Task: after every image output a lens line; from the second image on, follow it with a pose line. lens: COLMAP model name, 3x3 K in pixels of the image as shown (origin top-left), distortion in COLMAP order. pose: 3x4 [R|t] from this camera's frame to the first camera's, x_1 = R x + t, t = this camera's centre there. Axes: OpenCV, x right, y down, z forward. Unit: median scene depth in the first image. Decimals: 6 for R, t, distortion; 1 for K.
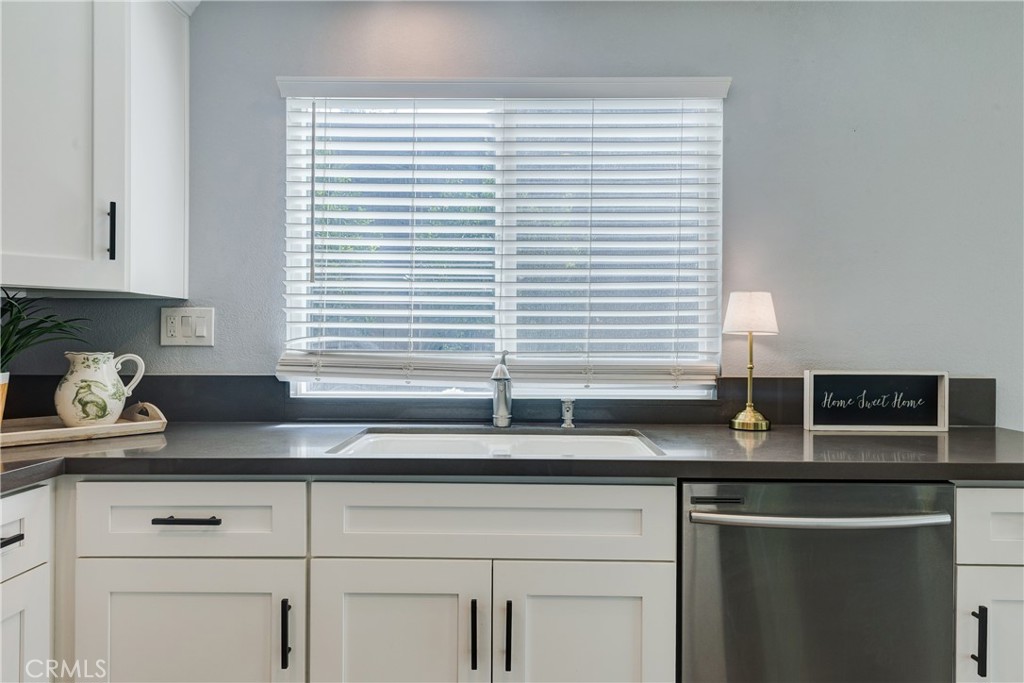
lens RADIAL K [[674.6, 0, 512.0], [0, 674.6, 341.5], [0, 0, 1]] dist [0.006226, 0.001744]
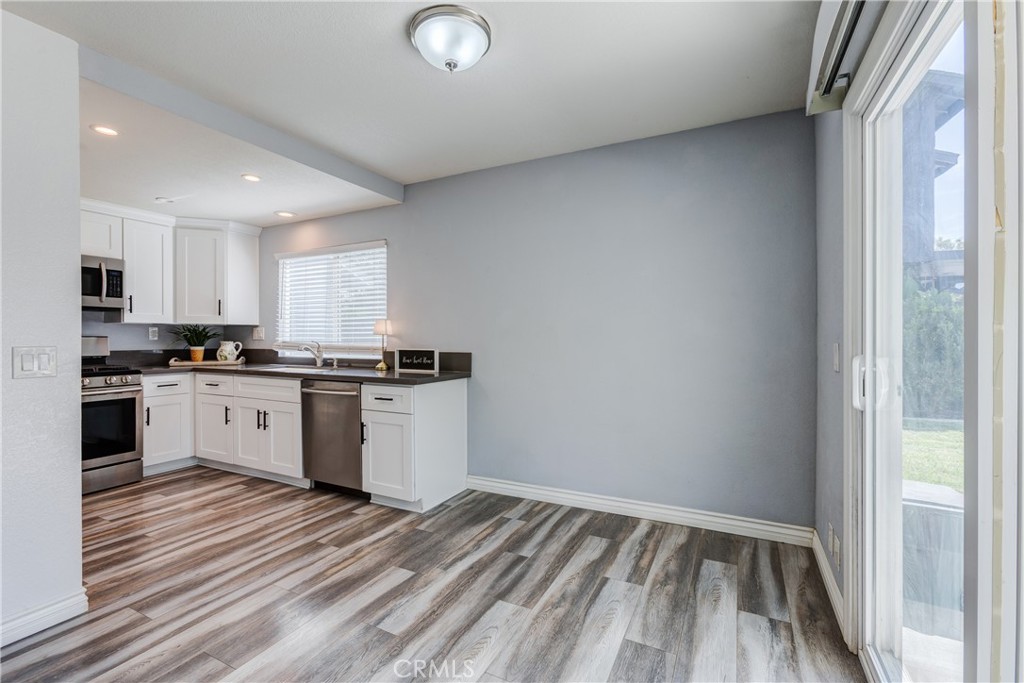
lens RADIAL K [[453.5, 0, 512.0], [0, 453.5, 341.5], [0, 0, 1]] dist [0.007958, 0.000631]
pose [[0.890977, 0.000486, -0.454049, 1.675668], [0.000566, 0.999997, 0.002179, 0.011531], [0.454048, -0.002199, 0.890974, -0.404051]]
